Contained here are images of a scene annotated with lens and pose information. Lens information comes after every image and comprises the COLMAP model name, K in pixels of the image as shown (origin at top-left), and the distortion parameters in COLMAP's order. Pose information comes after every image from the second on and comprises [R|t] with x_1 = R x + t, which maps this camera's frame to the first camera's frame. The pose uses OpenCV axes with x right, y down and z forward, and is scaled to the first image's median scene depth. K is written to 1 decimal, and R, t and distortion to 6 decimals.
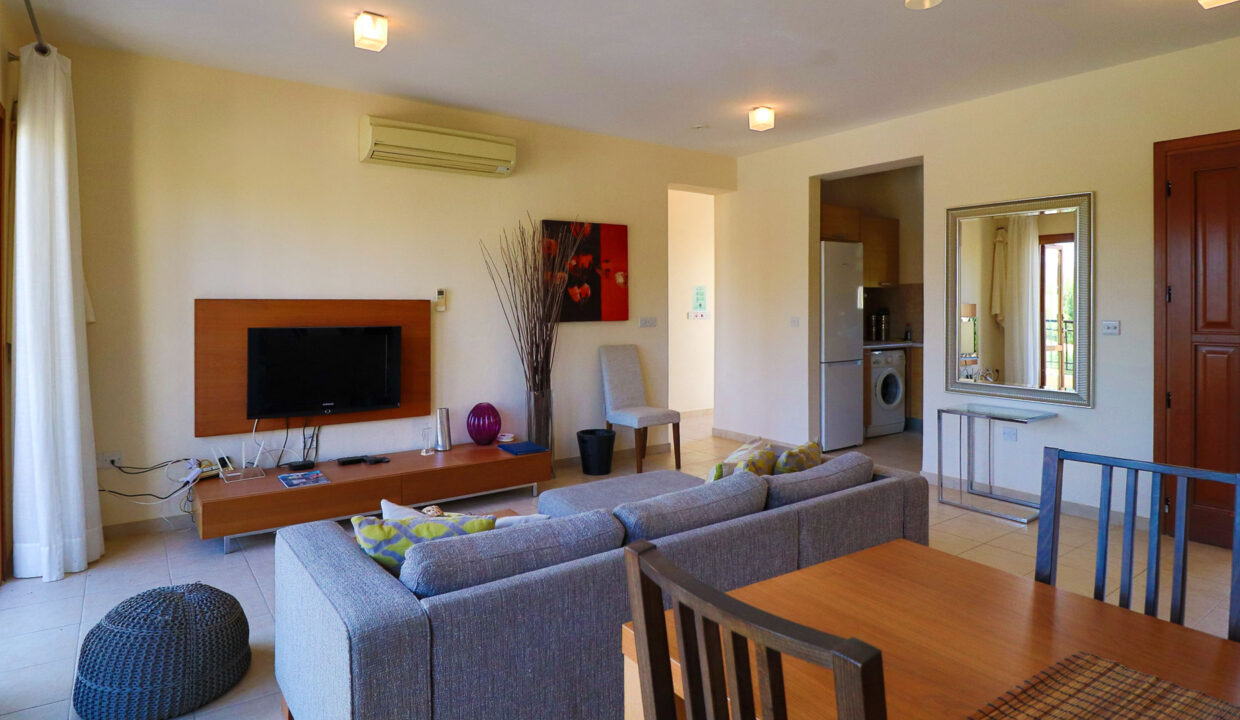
lens RADIAL K [[684.2, 0, 615.7], [0, 684.2, 310.2], [0, 0, 1]] dist [-0.003374, -0.020326]
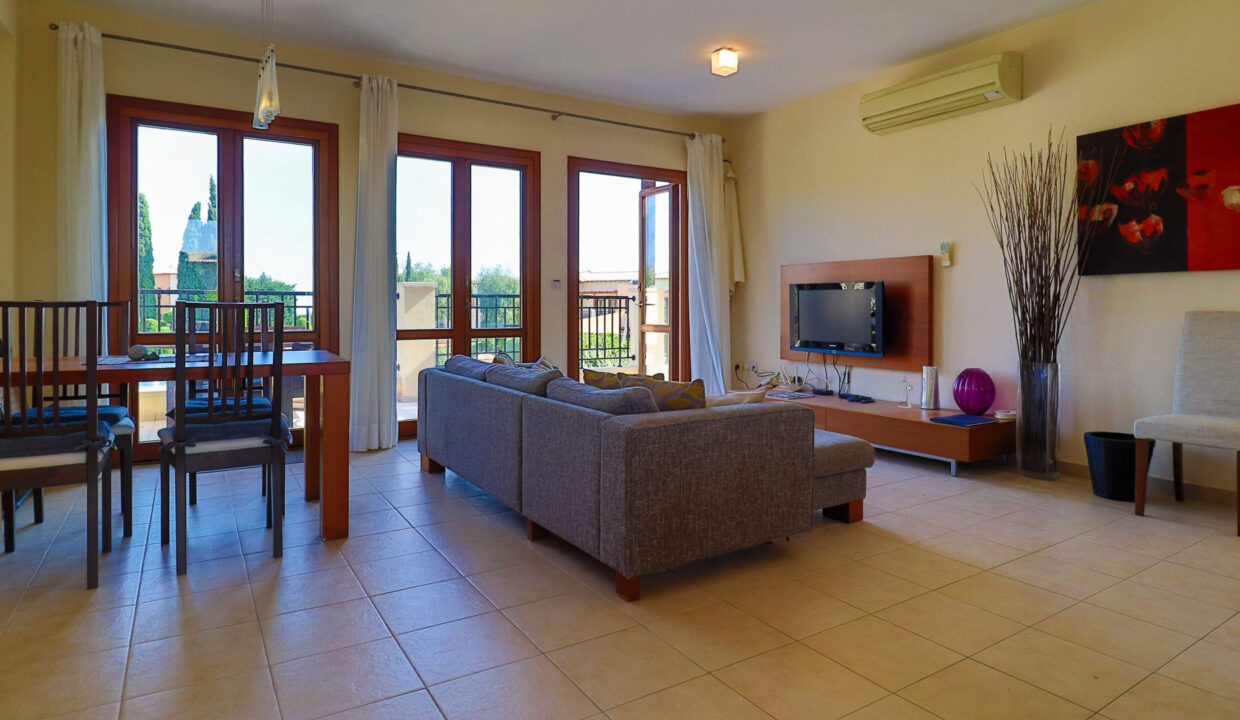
lens RADIAL K [[684.2, 0, 615.7], [0, 684.2, 310.2], [0, 0, 1]] dist [-0.003374, -0.020326]
pose [[-0.061265, 0.006903, -0.998098, 0.665241], [-0.010046, 0.999921, 0.007532, 0.055532], [0.998071, 0.010488, -0.061191, 0.553835]]
